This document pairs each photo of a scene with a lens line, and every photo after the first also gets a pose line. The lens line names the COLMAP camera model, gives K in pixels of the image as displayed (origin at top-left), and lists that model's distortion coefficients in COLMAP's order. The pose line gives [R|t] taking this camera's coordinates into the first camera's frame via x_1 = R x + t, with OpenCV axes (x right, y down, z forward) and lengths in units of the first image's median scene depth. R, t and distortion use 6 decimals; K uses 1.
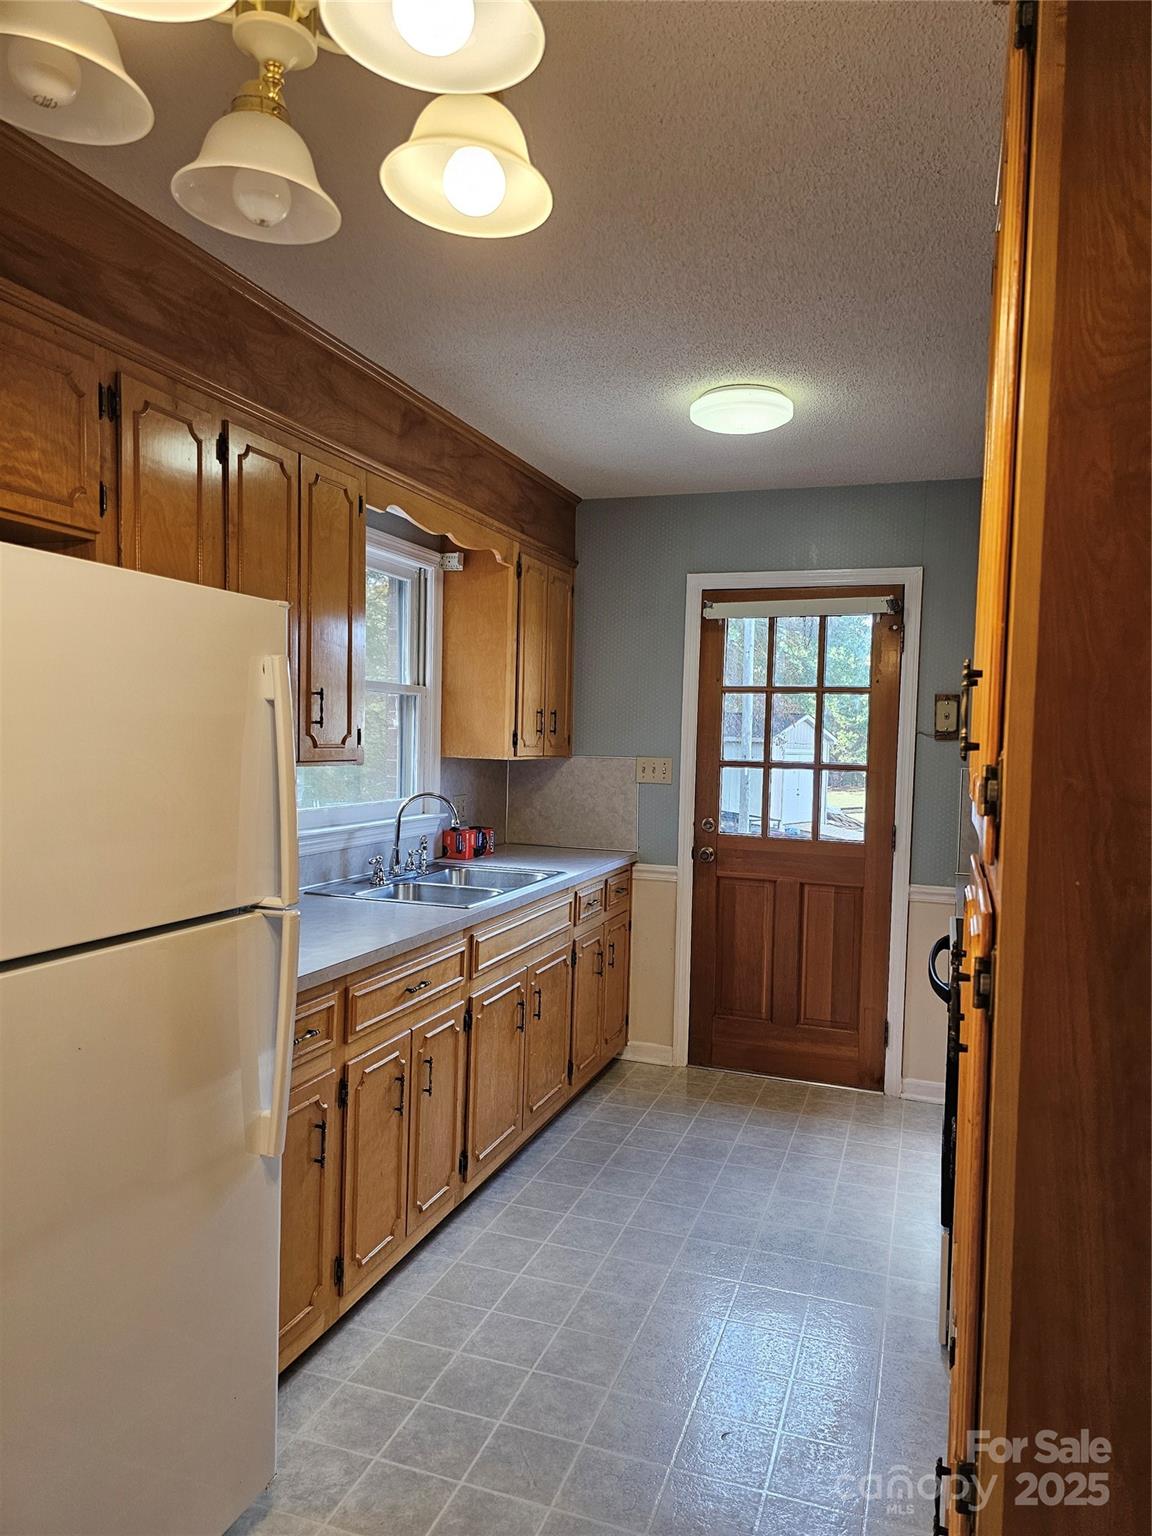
lens RADIAL K [[1036.9, 0, 601.4], [0, 1036.9, 784.8], [0, 0, 1]] dist [0.061439, -0.066519]
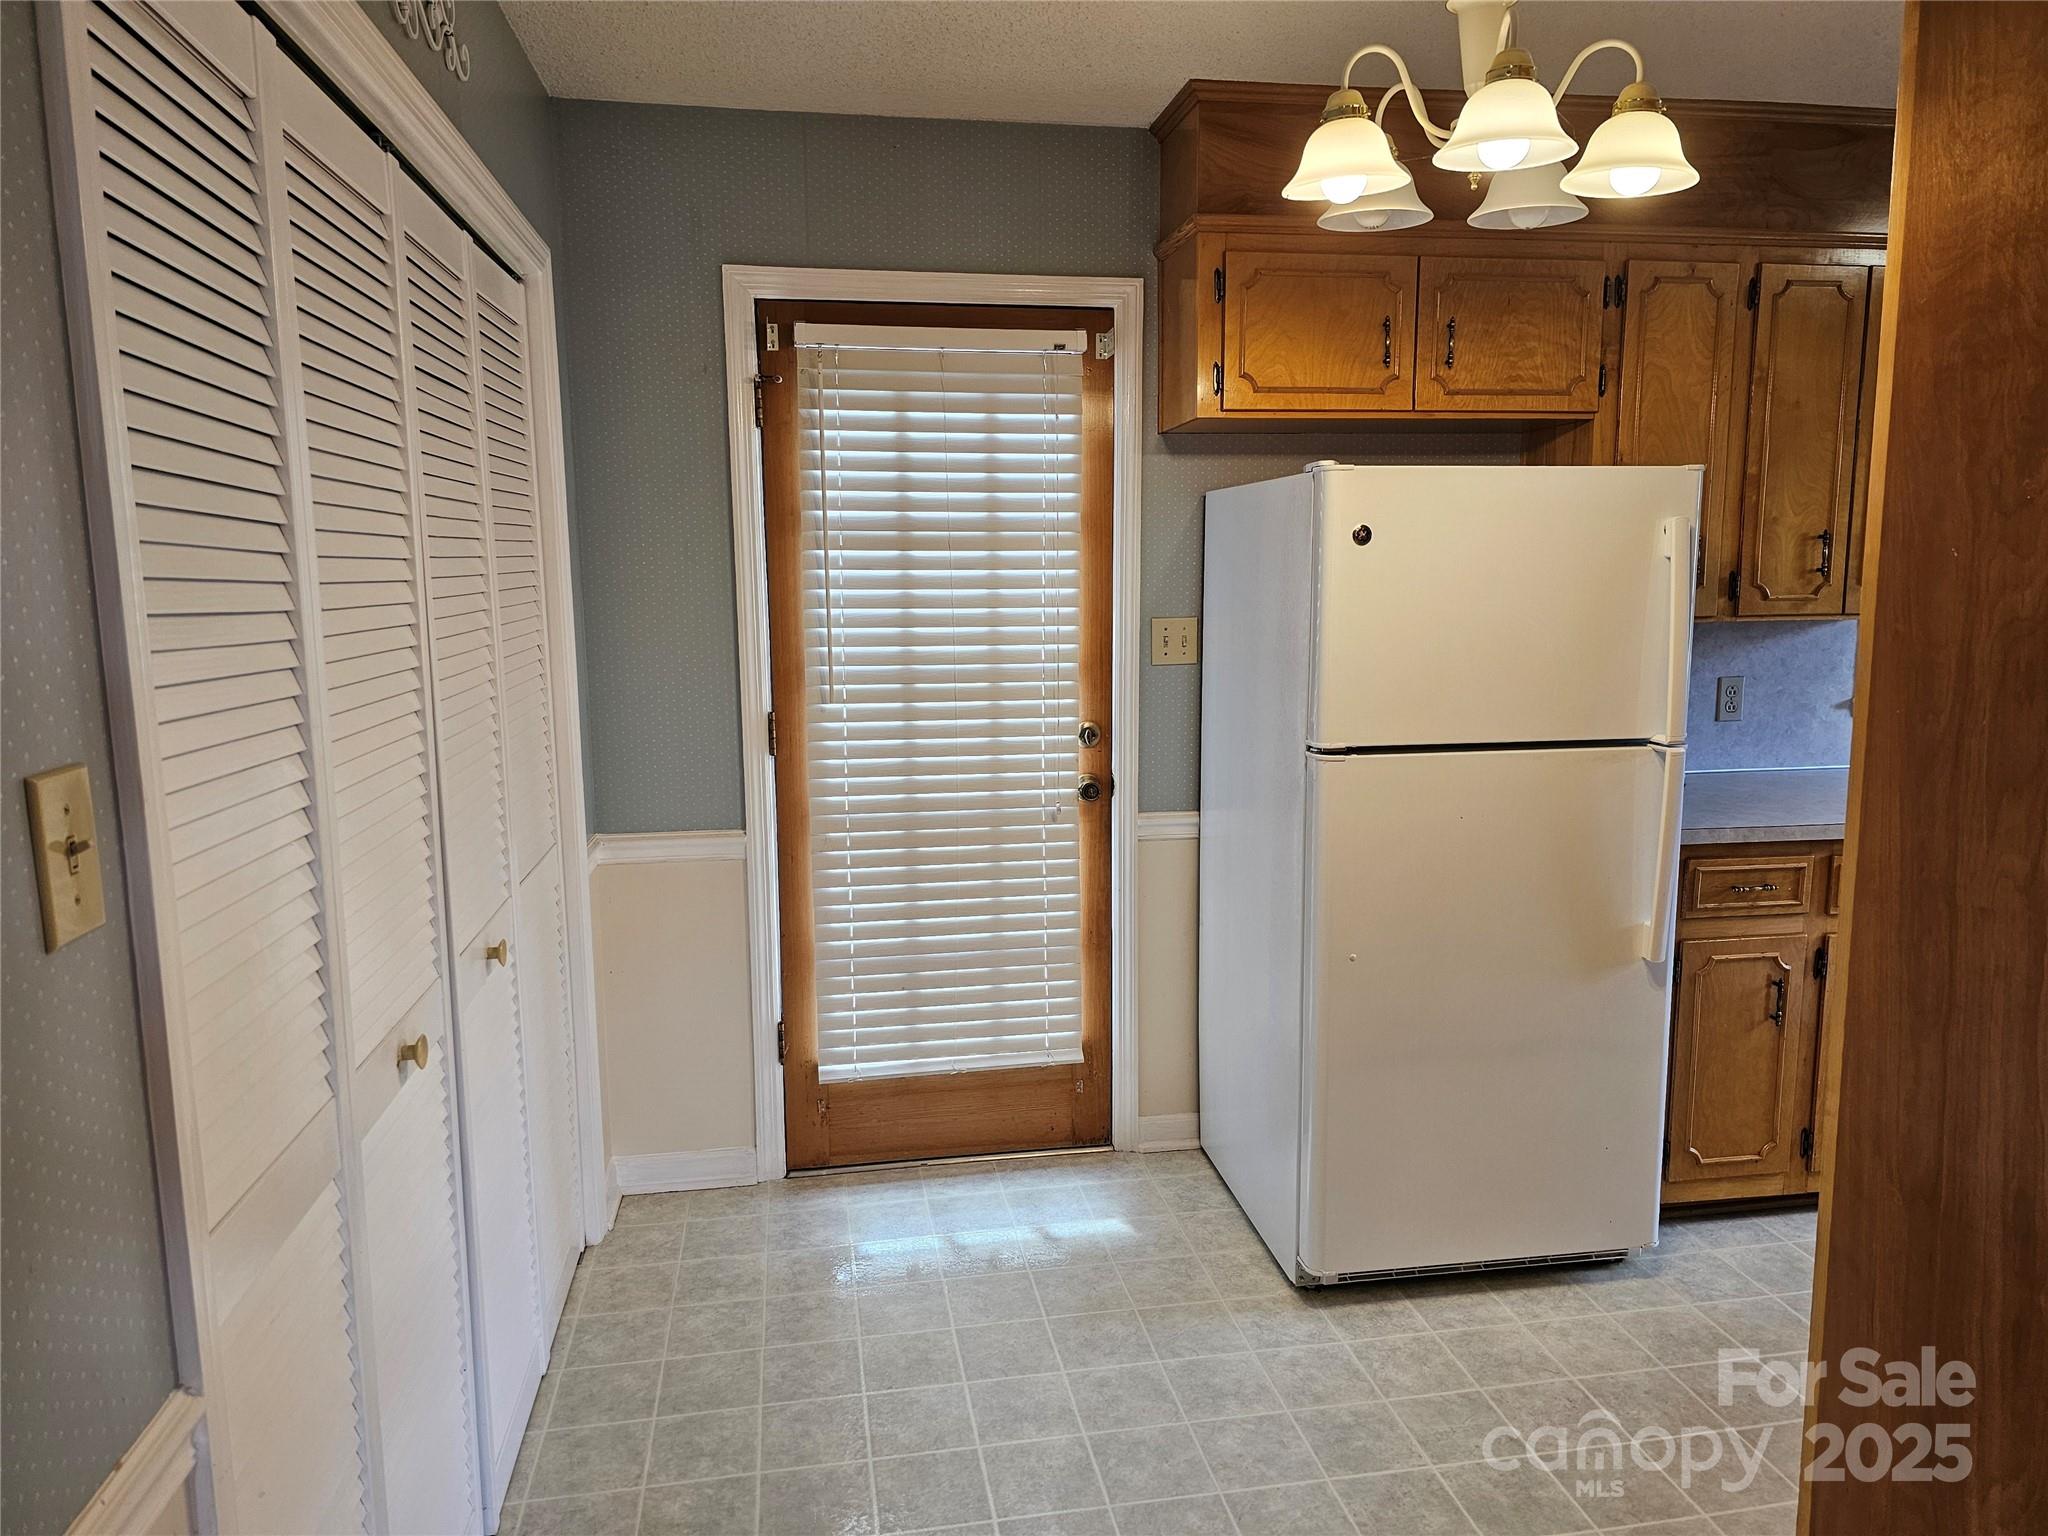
lens RADIAL K [[1382.6, 0, 1024.0], [0, 1382.6, 768.0], [0, 0, 1]] dist [0.061439, -0.066519]
pose [[0.475542, 0.096867, -0.874343, 0.595394], [-0.021926, 0.994915, 0.098299, 0.009279], [0.879420, -0.027575, 0.475248, -0.282798]]
